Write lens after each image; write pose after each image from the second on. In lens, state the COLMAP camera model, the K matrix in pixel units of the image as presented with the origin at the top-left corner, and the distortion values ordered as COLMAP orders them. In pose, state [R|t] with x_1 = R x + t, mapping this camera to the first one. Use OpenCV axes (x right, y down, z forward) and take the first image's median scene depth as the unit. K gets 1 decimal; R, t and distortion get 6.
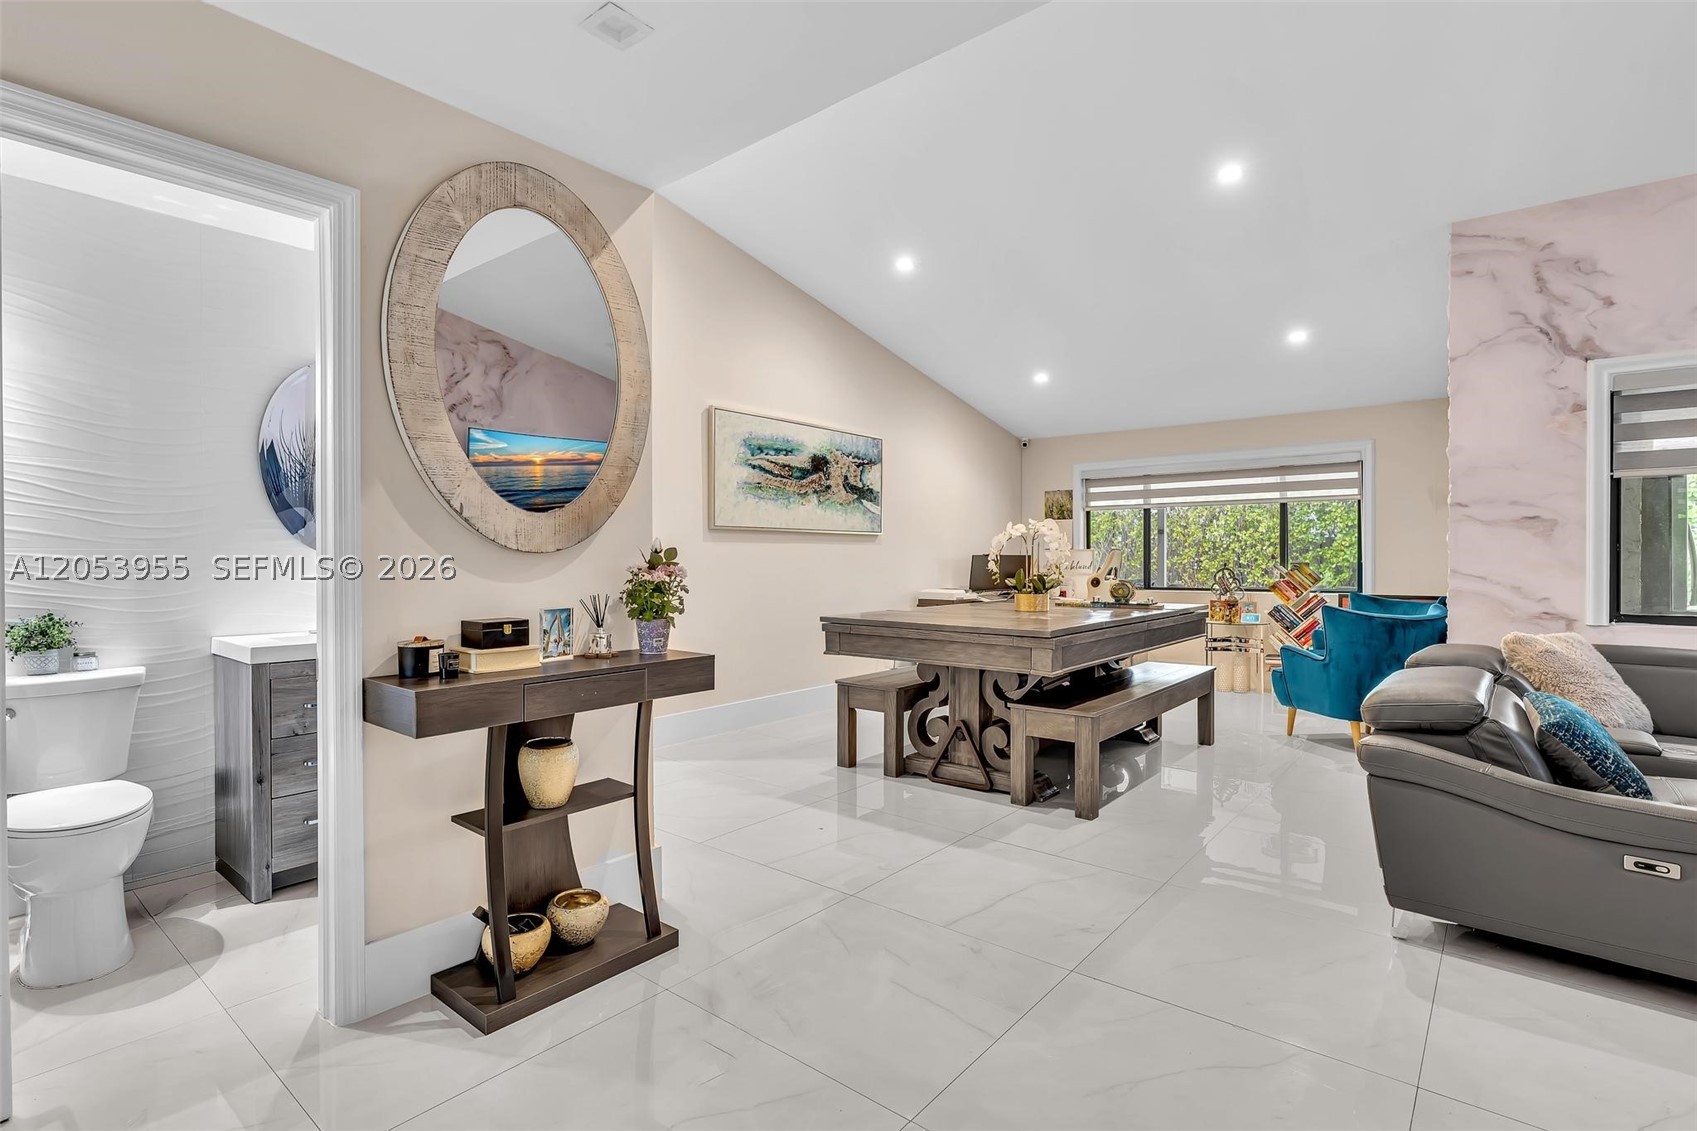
lens RADIAL K [[808.1, 0, 836.9], [0, 808.1, 566.3], [0, 0, 1]] dist [-0.011441, 0.004139]
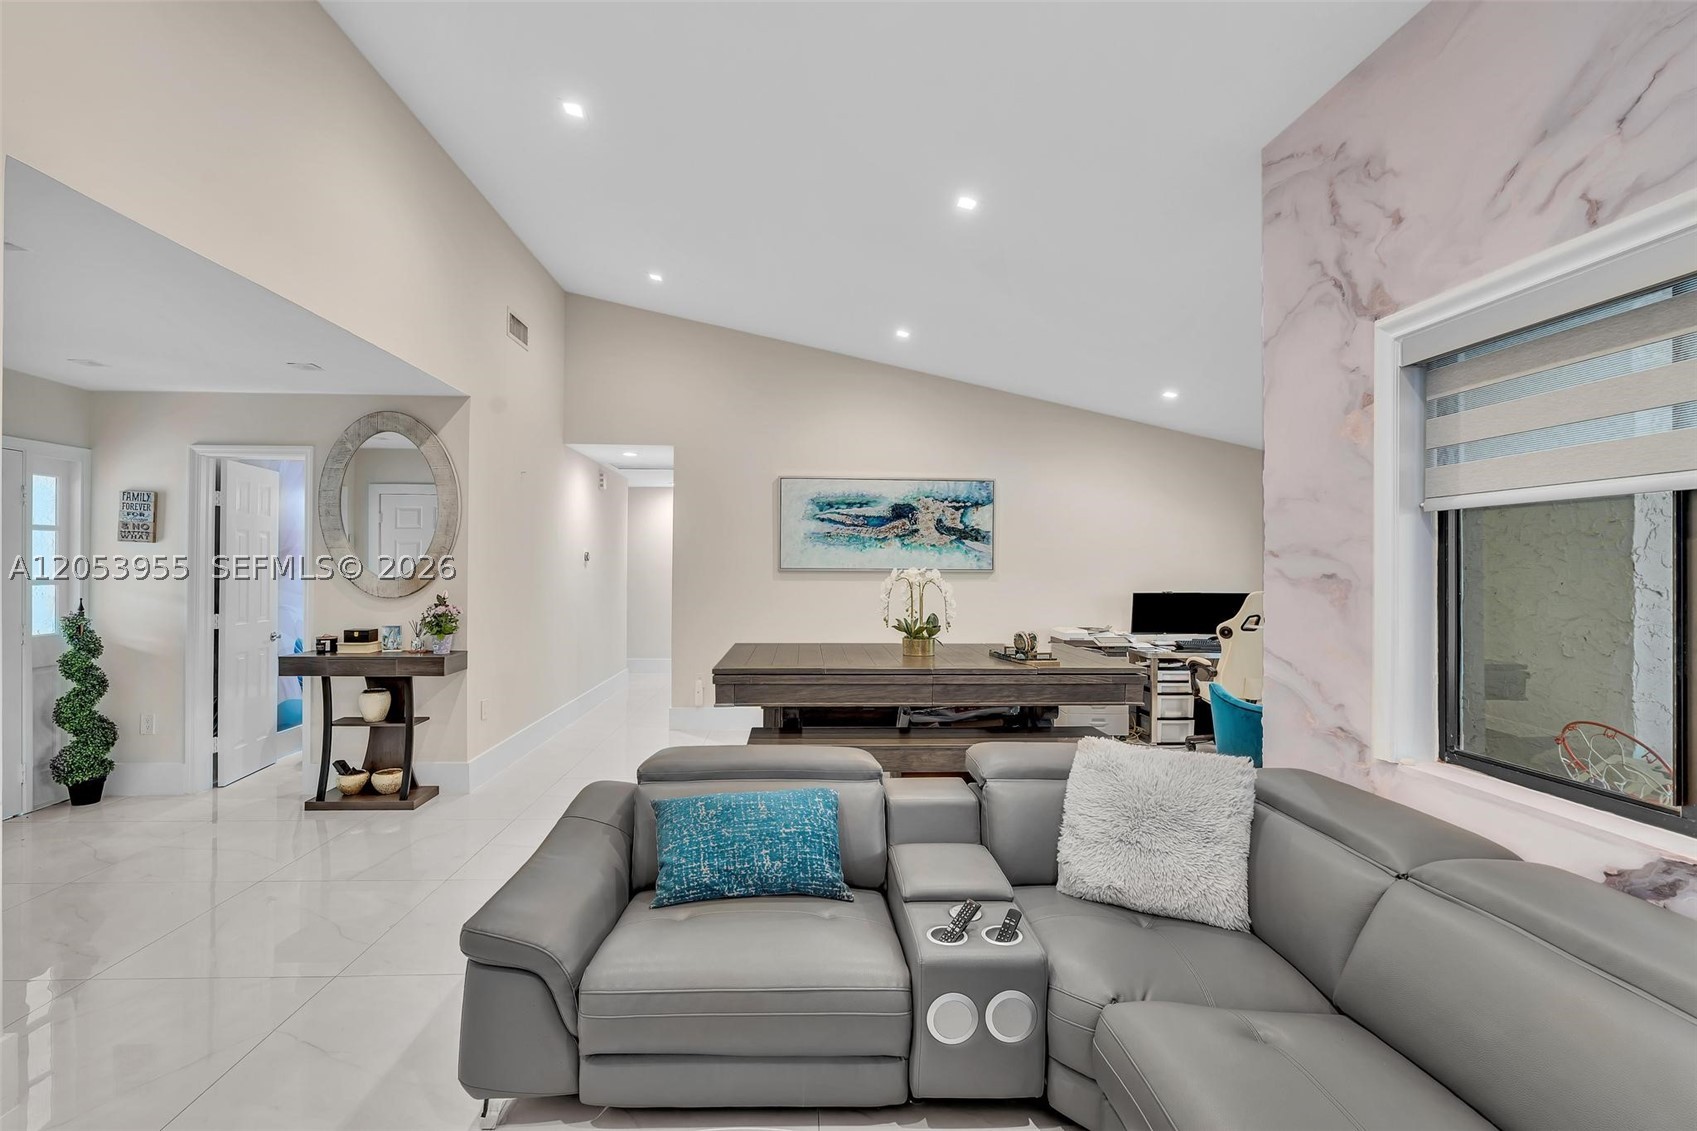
lens RADIAL K [[759.5, 0, 835.8], [0, 759.5, 566.1], [0, 0, 1]] dist [-0.009305, 0.002817]
pose [[0.679363, 0.004742, -0.733787, 0.947542], [-0.016955, 0.999814, -0.009237, -0.051619], [0.733606, 0.018717, 0.679317, 0.276445]]
